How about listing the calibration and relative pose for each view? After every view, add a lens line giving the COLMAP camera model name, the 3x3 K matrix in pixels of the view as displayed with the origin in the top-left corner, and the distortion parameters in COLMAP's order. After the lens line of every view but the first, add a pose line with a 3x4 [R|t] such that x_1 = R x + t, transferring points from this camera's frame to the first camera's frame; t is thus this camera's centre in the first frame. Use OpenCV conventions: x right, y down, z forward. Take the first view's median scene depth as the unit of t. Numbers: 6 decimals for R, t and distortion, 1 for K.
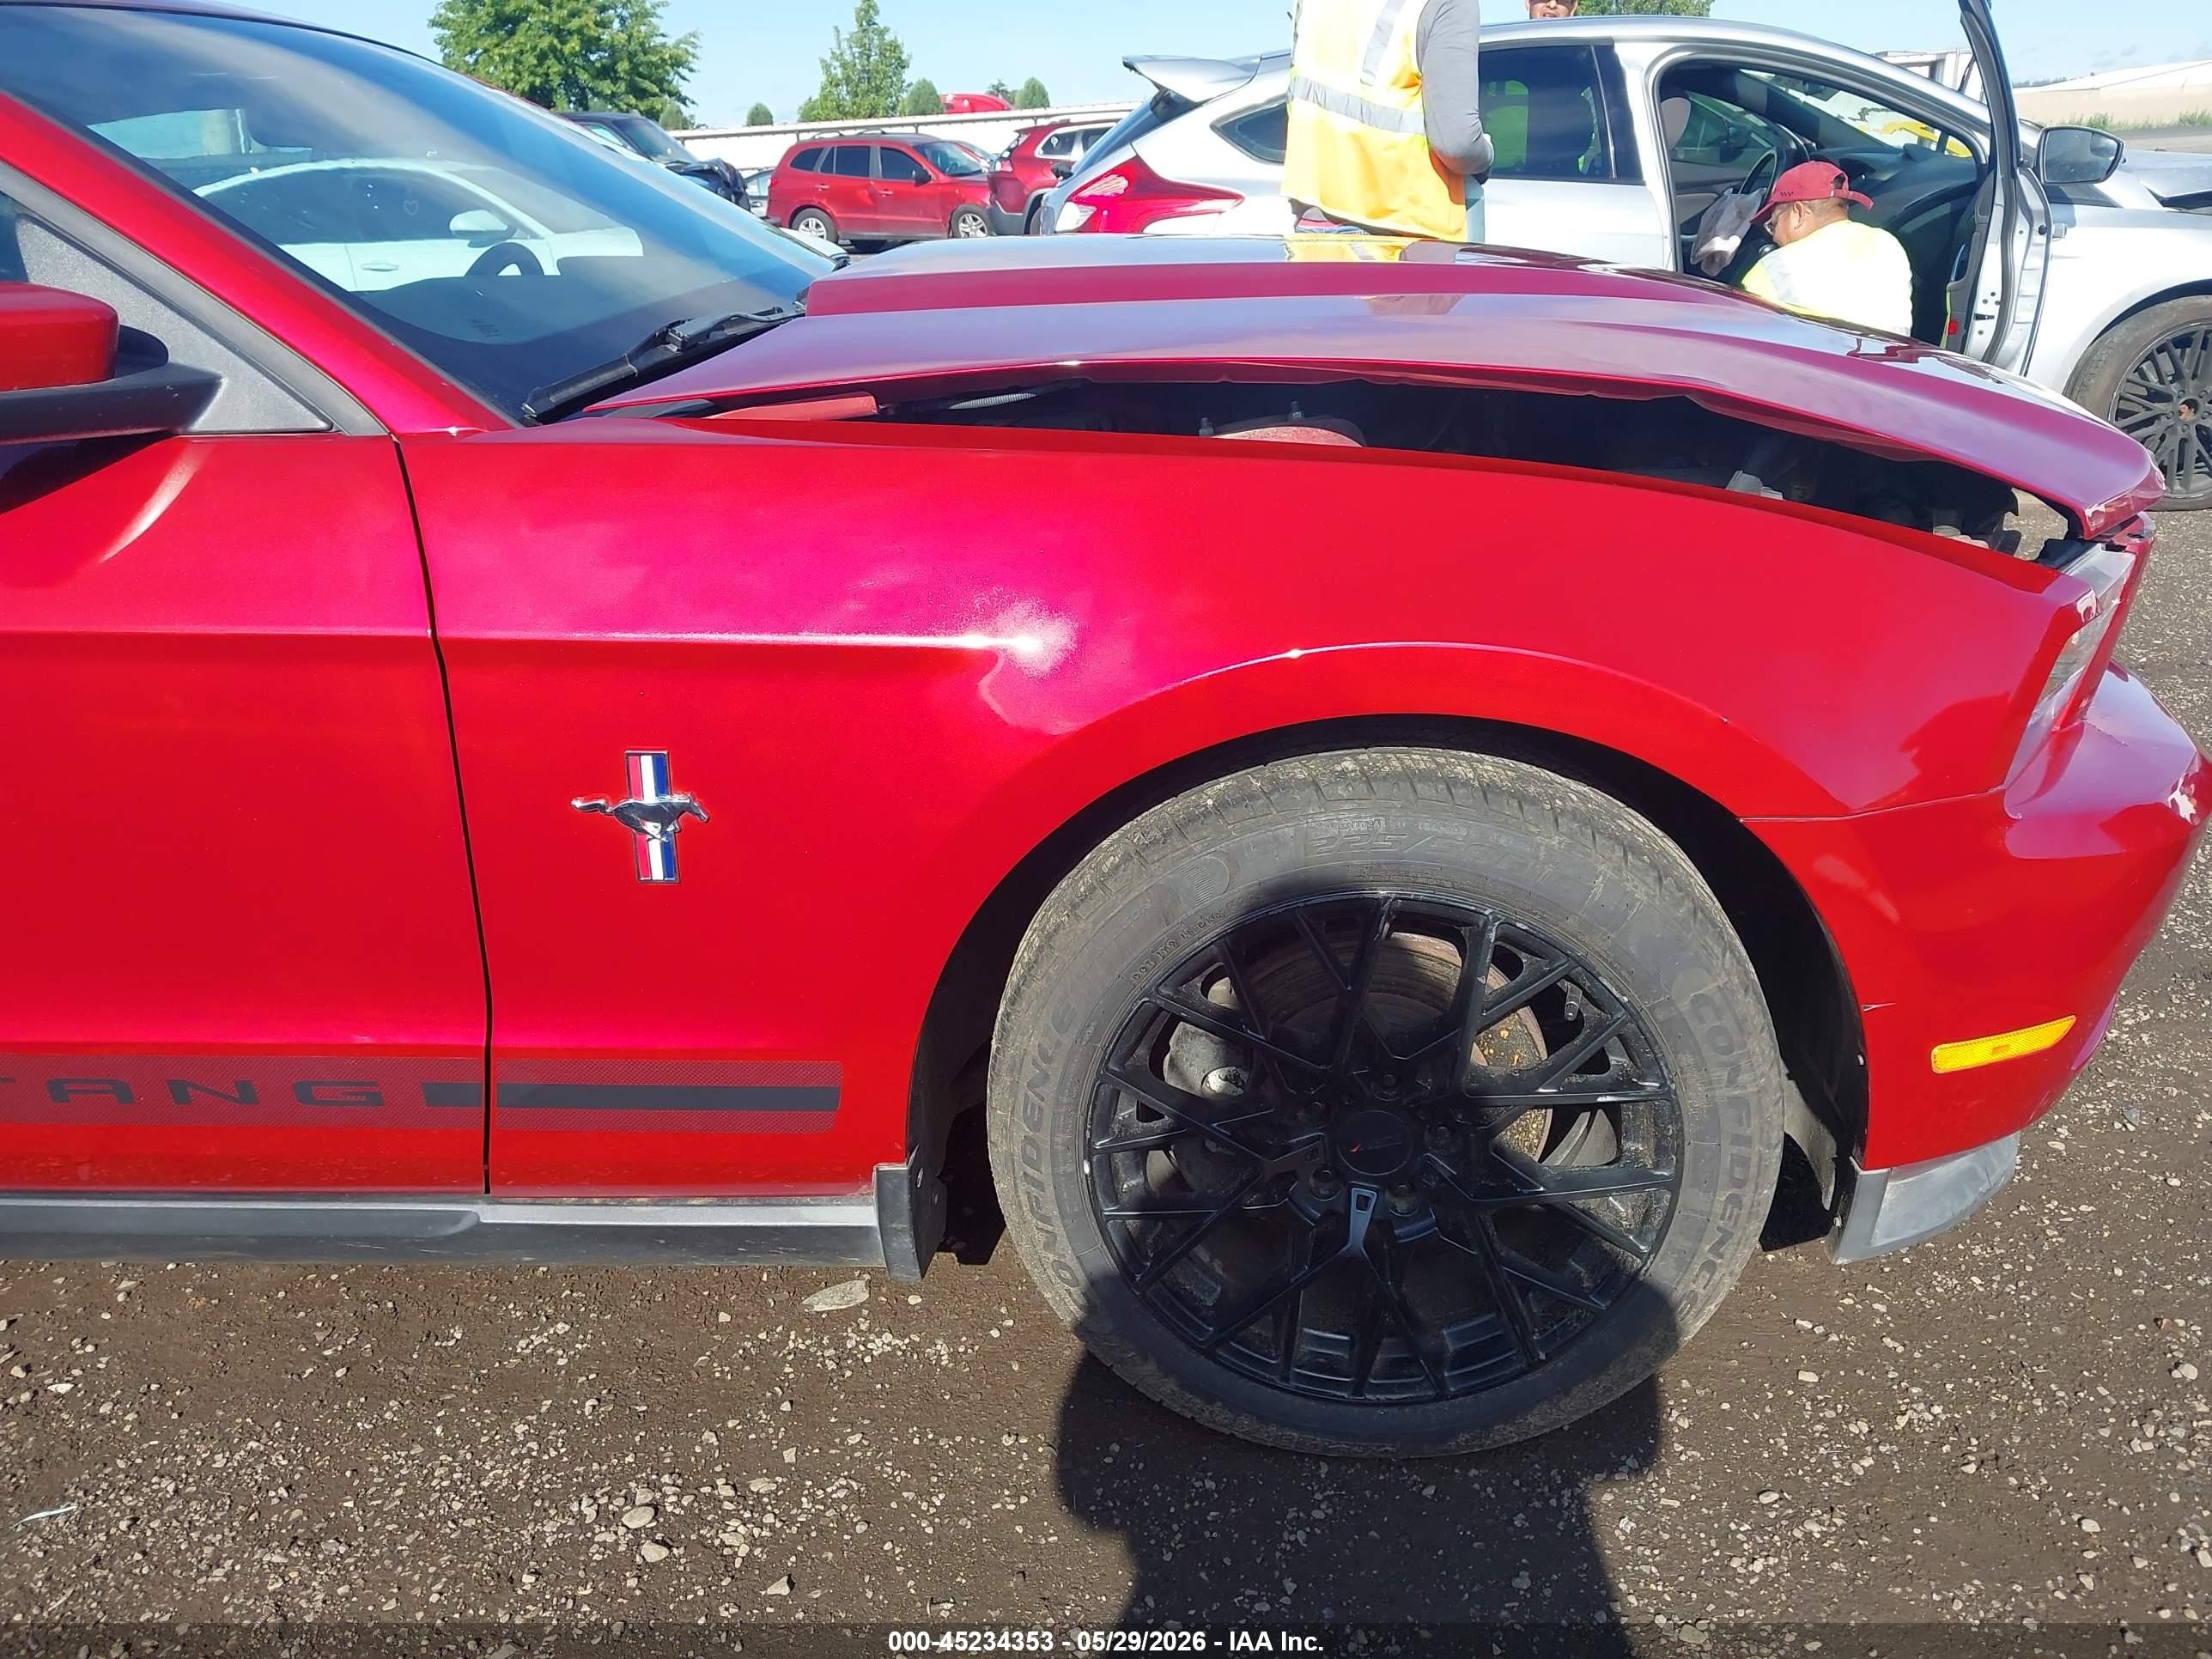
lens RADIAL K [[1797.0, 0, 1108.1], [0, 1797.0, 817.0], [0, 0, 1]] dist [0.025271, -0.042479]
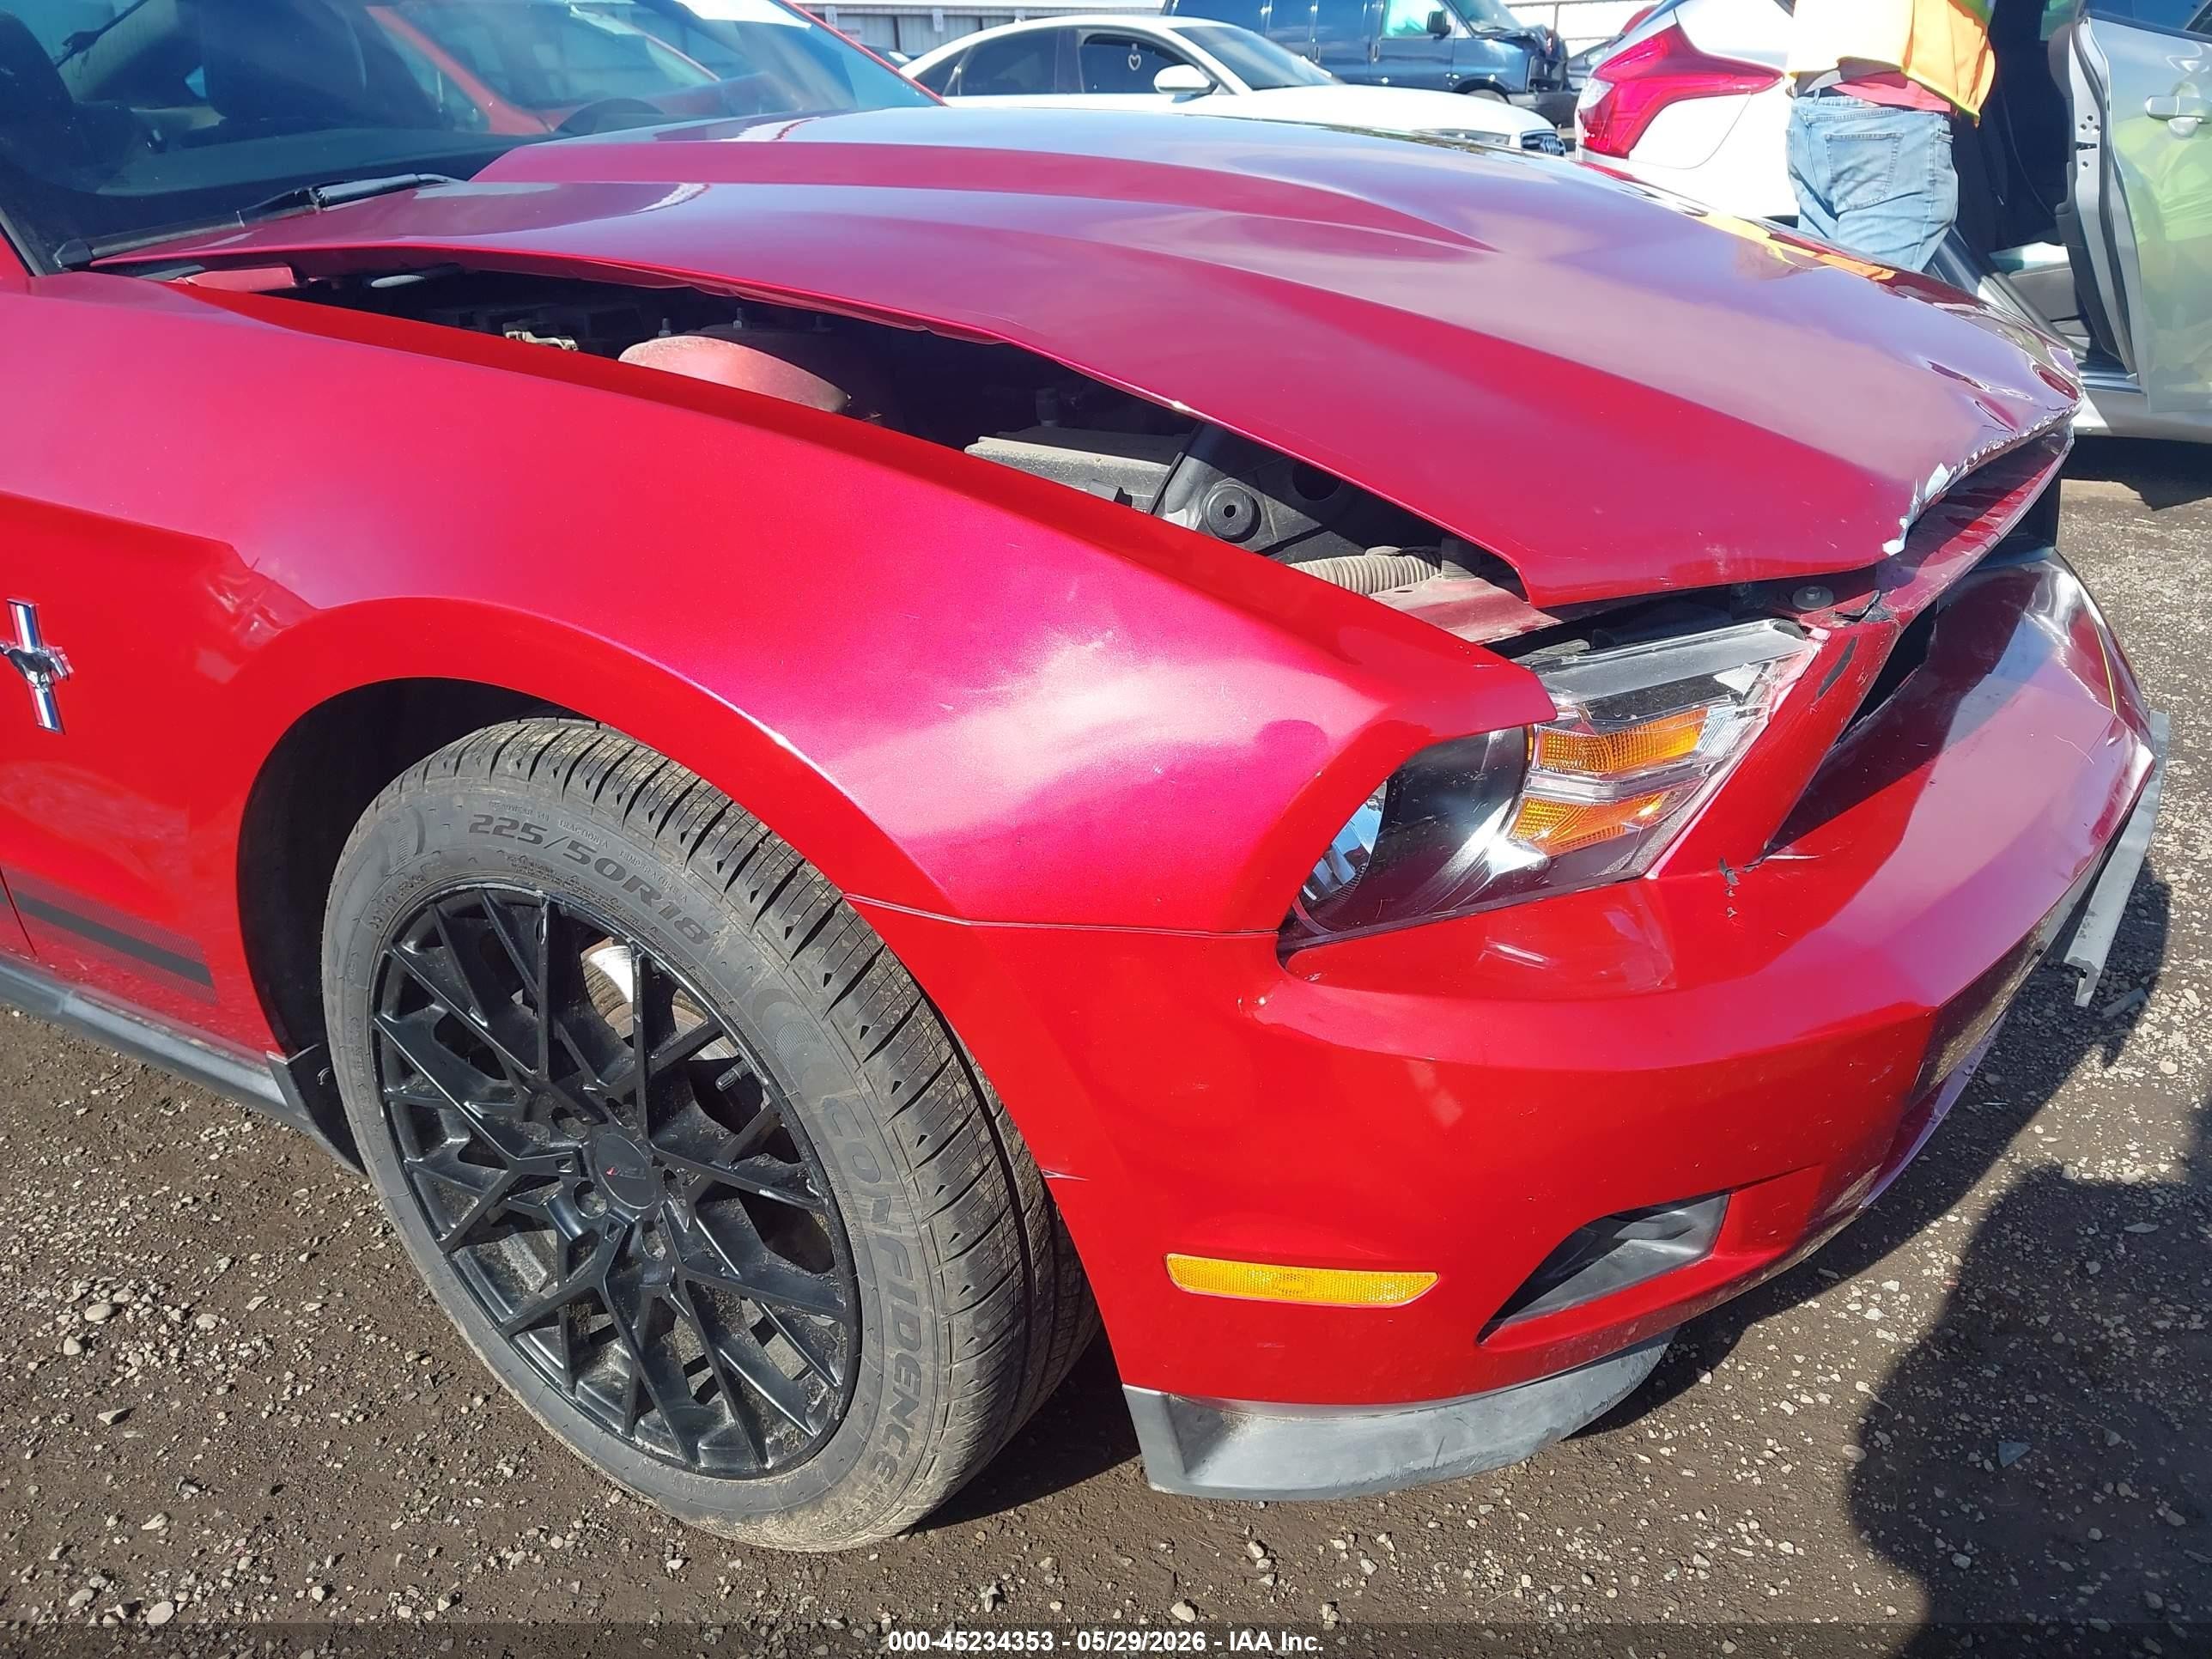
lens RADIAL K [[1836.3, 0, 1105.6], [0, 1836.3, 835.8], [0, 0, 1]] dist [0.001958, -0.004939]
pose [[0.885159, 0.206118, -0.417144, 0.695703], [-0.176960, 0.978287, 0.107888, -0.117228], [0.430325, -0.021680, 0.902414, 0.290287]]
